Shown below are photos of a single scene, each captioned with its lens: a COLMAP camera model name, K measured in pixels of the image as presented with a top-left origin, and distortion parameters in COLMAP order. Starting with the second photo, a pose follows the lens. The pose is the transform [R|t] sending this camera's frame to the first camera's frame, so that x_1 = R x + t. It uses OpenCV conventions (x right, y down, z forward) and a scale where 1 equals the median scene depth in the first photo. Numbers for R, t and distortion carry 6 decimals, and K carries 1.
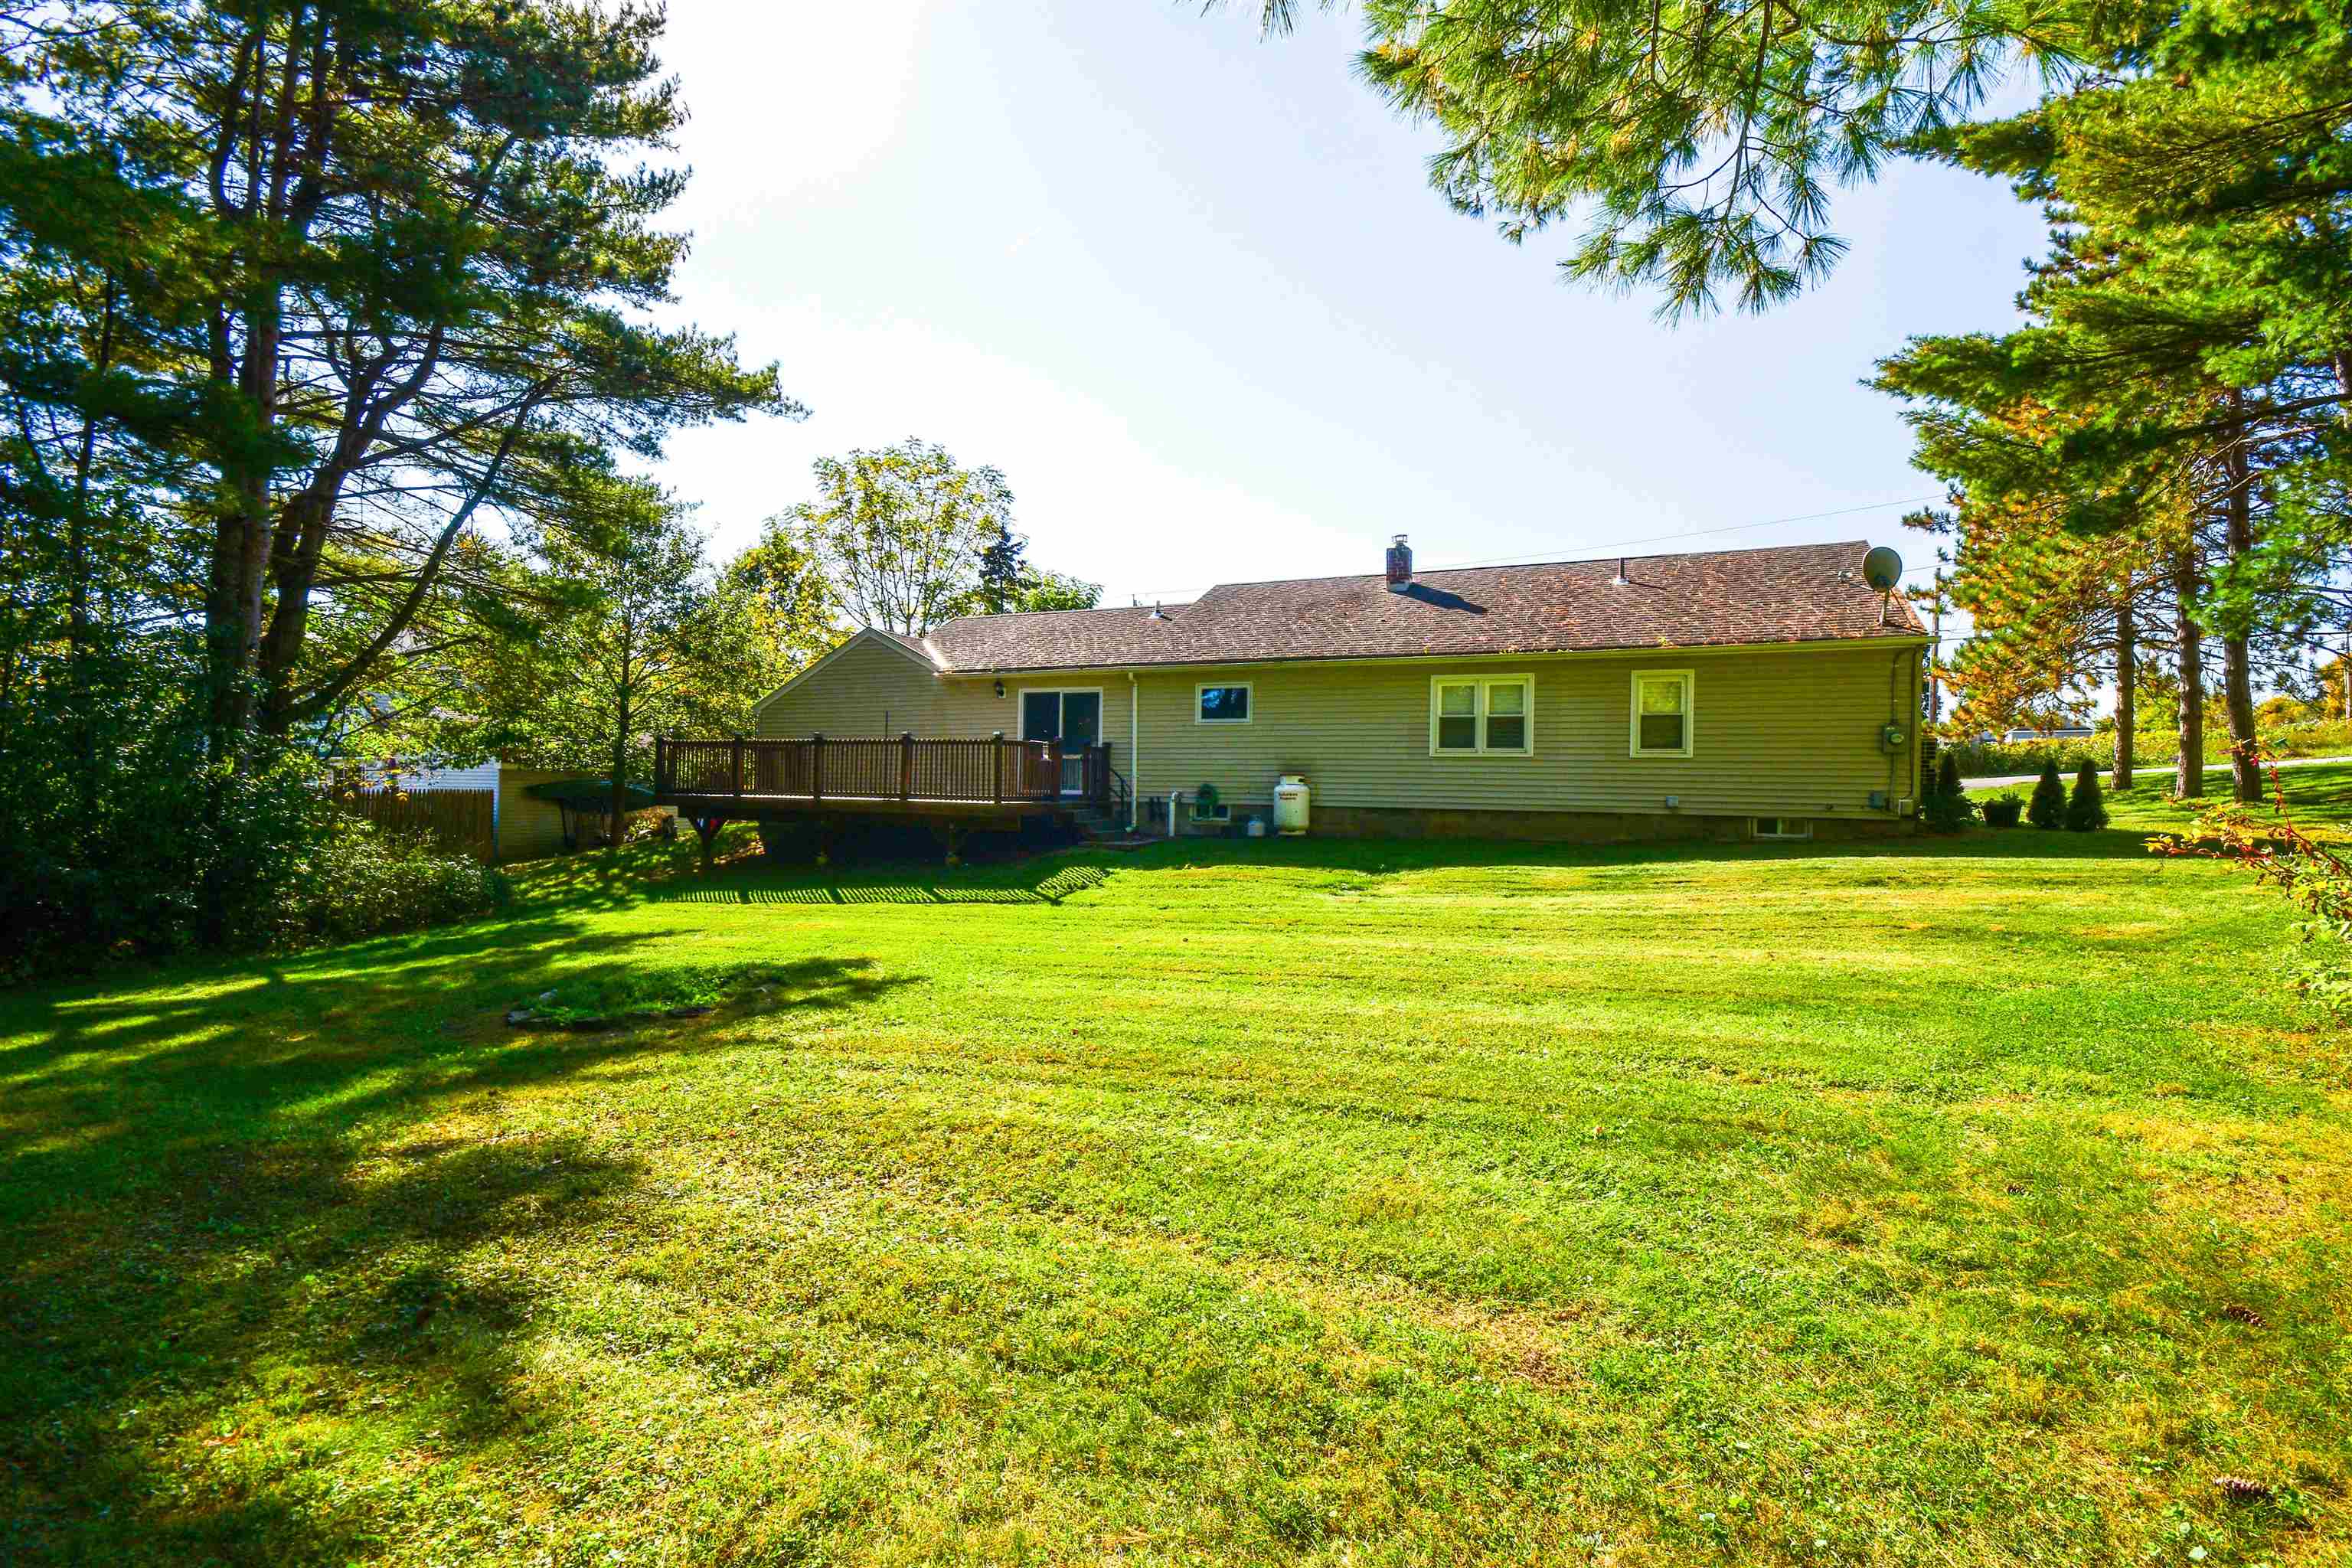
lens RADIAL K [[1043.3, 0, 1176.0], [0, 1043.3, 784.0], [0, 0, 1]] dist [0.028356, -0.017943]
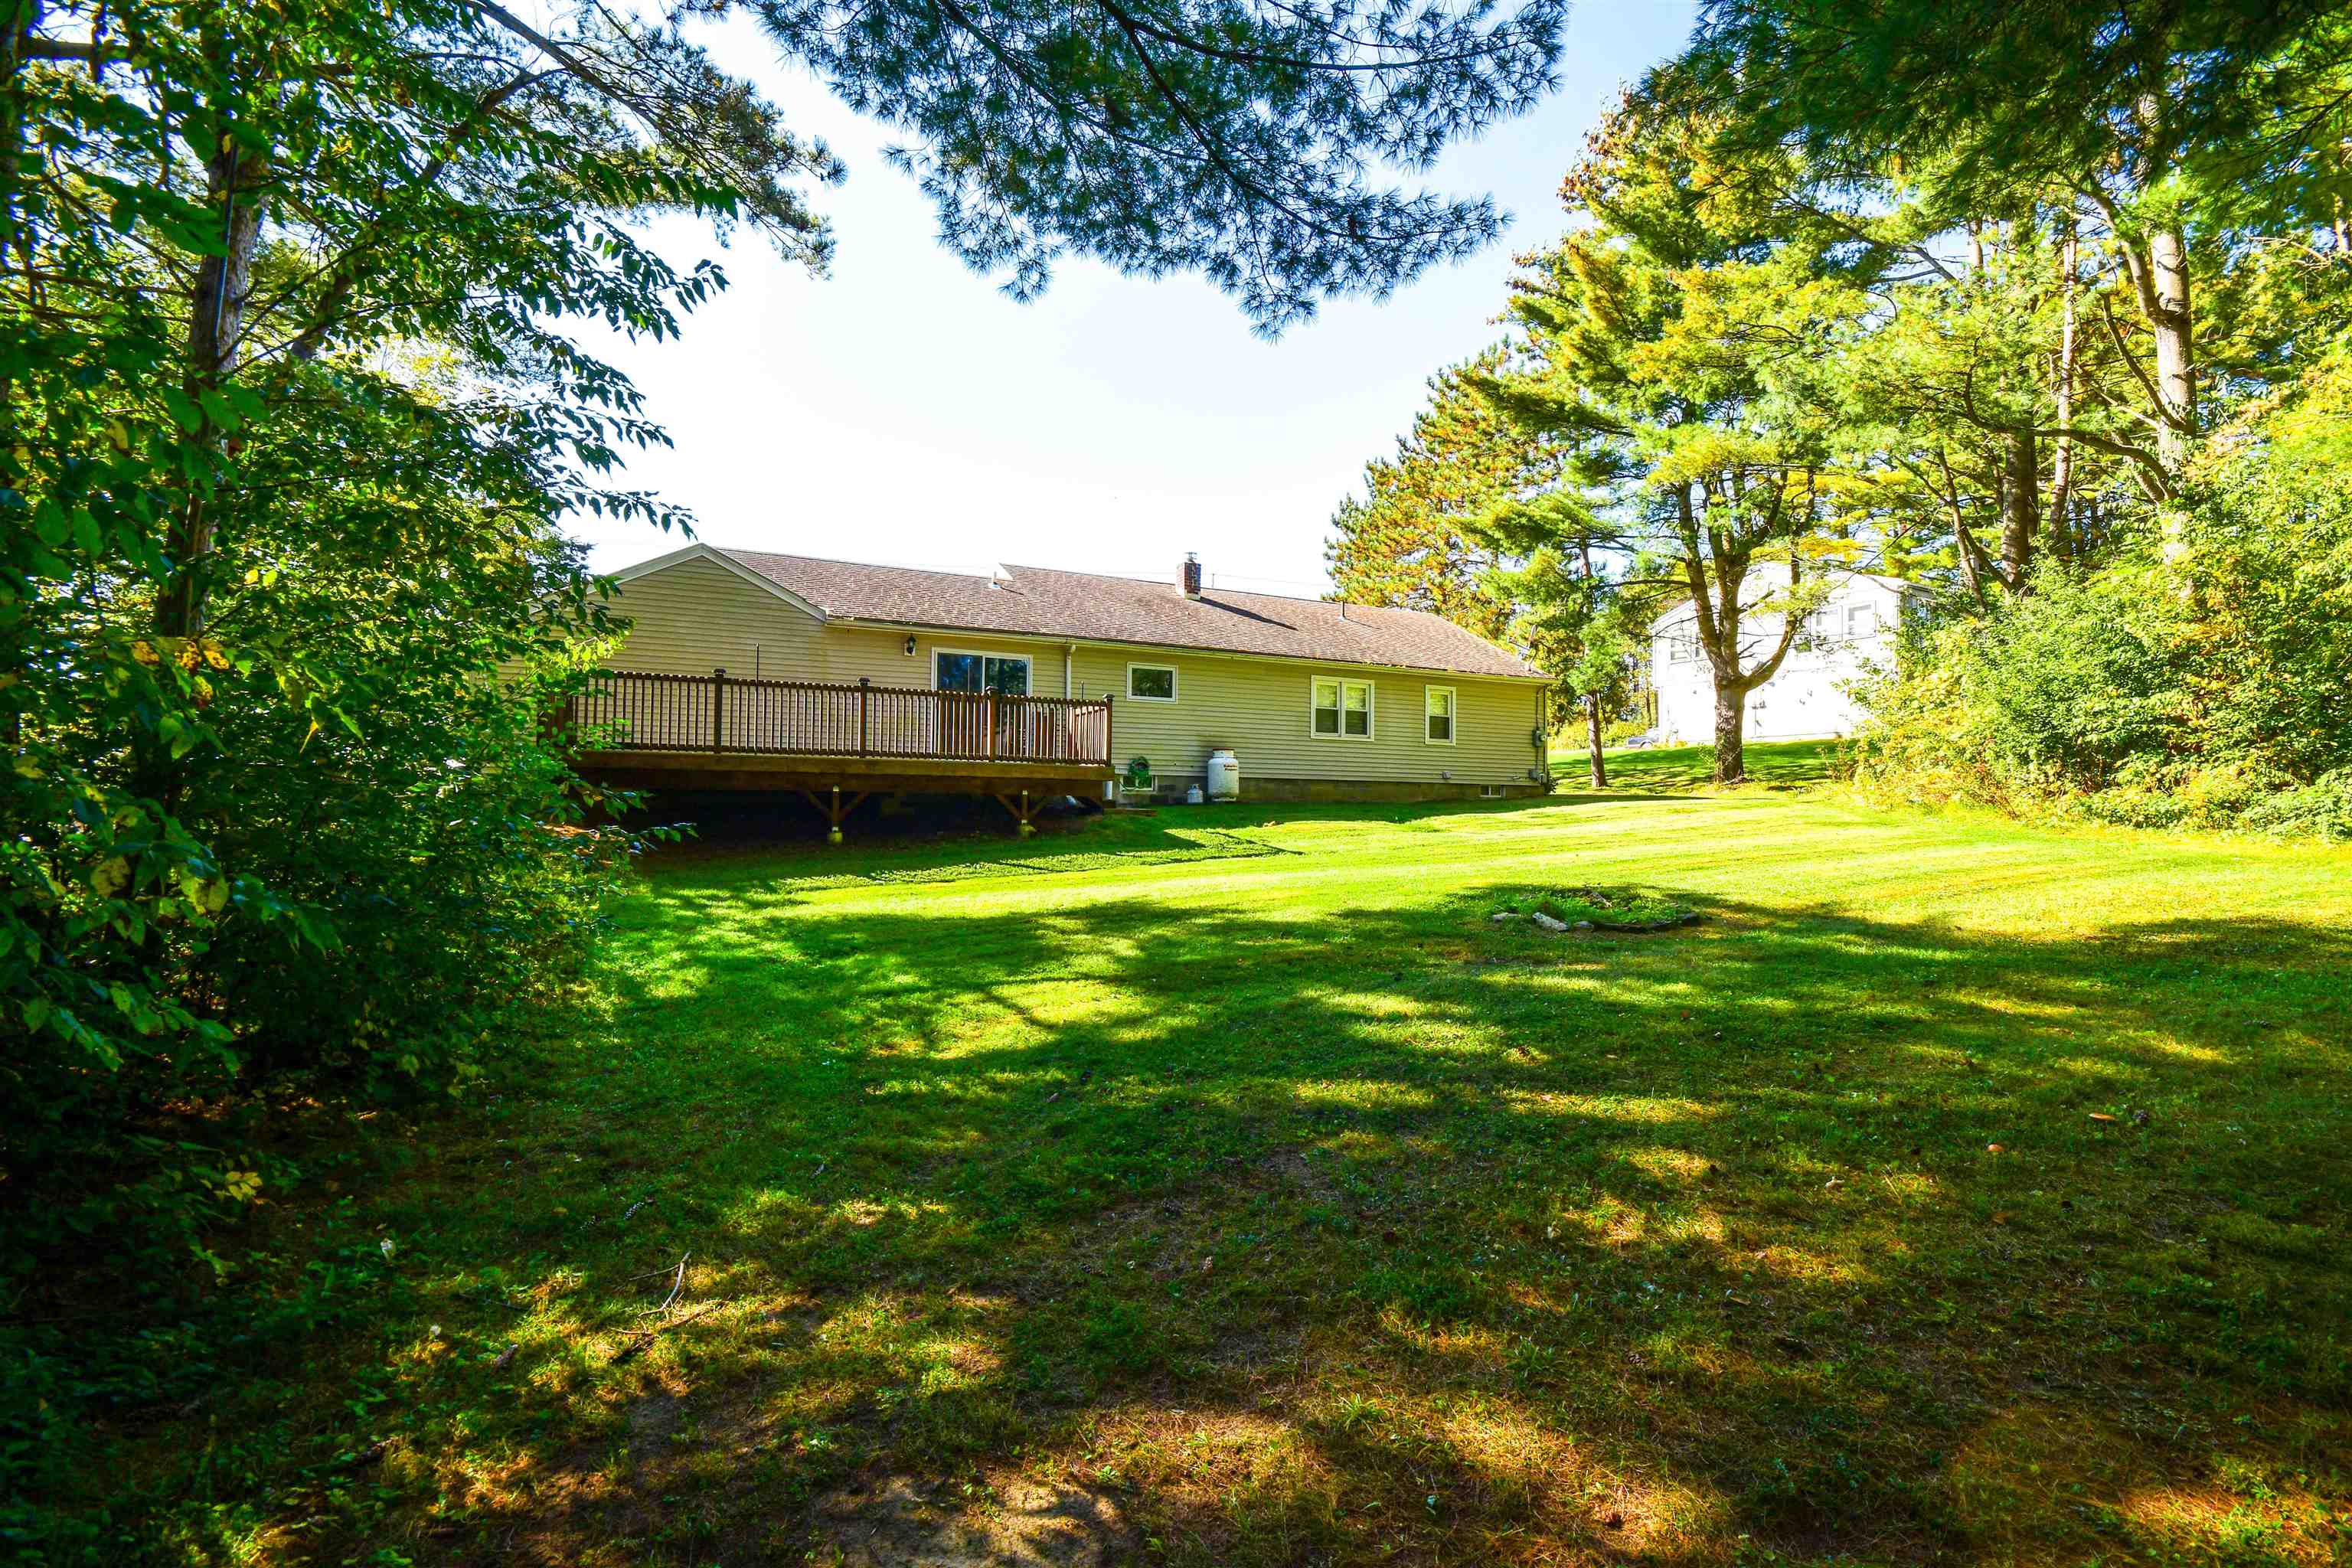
lens RADIAL K [[1043.3, 0, 1176.0], [0, 1043.3, 784.0], [0, 0, 1]] dist [0.028356, -0.017943]
pose [[0.611030, 0.012415, 0.791510, -0.841052], [-0.003964, 0.999912, -0.012624, 0.044681], [-0.791597, 0.004576, 0.611026, 0.336287]]
